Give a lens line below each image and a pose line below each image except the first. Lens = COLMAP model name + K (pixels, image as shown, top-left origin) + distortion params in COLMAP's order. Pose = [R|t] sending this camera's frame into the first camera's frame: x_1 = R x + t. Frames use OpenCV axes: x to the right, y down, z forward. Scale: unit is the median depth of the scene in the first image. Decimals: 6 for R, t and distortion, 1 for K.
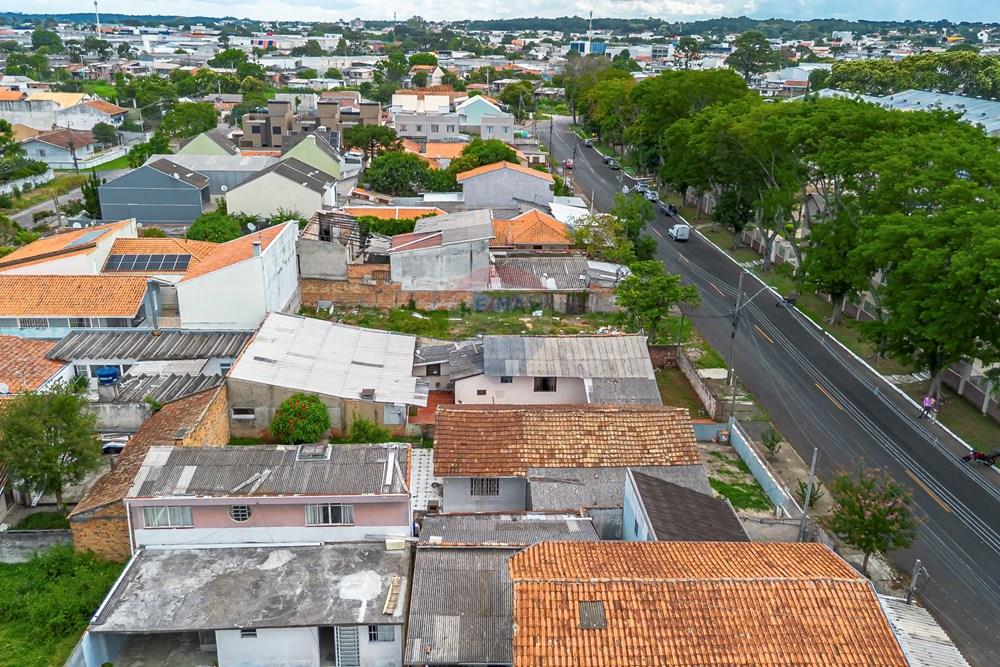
lens RADIAL K [[843.4, 0, 500.0], [0, 843.4, 333.5], [0, 0, 1]] dist [0.071306, -0.083172]
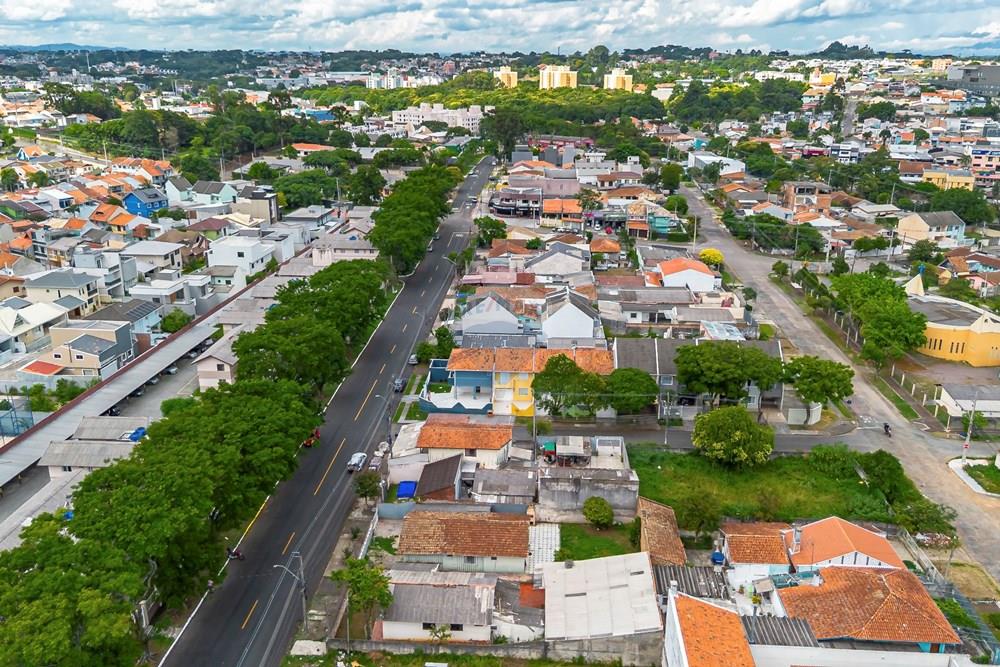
lens RADIAL K [[843.4, 0, 500.0], [0, 843.4, 333.5], [0, 0, 1]] dist [0.071306, -0.083172]
pose [[-0.993352, -0.056271, 0.100423, -0.145188], [0.017348, 0.789240, 0.613840, -1.191153], [-0.113799, 0.611501, -0.783017, 1.834363]]
